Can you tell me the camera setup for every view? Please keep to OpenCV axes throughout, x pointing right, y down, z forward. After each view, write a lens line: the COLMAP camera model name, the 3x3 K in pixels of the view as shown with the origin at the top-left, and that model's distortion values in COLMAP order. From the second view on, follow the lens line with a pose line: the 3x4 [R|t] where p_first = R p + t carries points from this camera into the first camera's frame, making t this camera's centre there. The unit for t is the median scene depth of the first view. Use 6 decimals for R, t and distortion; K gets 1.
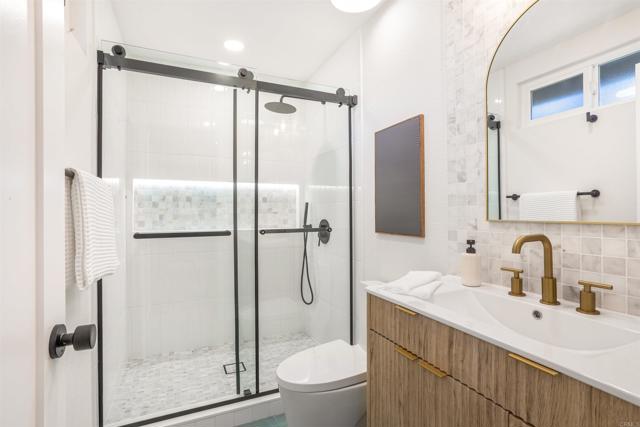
lens RADIAL K [[322.6, 0, 319.8], [0, 322.6, 212.3], [0, 0, 1]] dist [-0.018141, 0.005073]
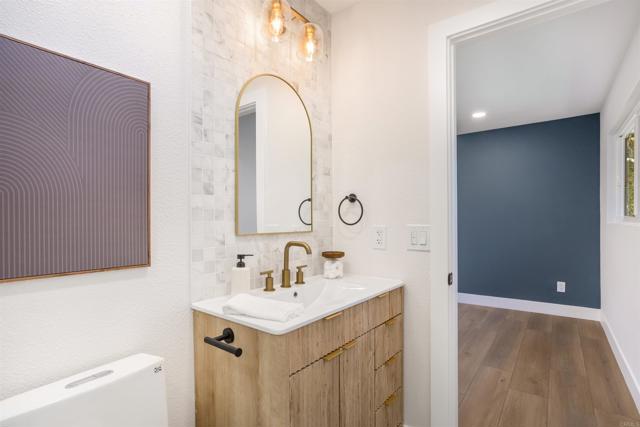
lens RADIAL K [[322.6, 0, 320.1], [0, 322.6, 220.0], [0, 0, 1]] dist [-0.018141, 0.005073]
pose [[-0.464585, 0.006517, 0.885504, -0.555634], [0.003894, 0.999978, -0.005317, -0.017246], [-0.885520, 0.000978, -0.464601, 1.243122]]
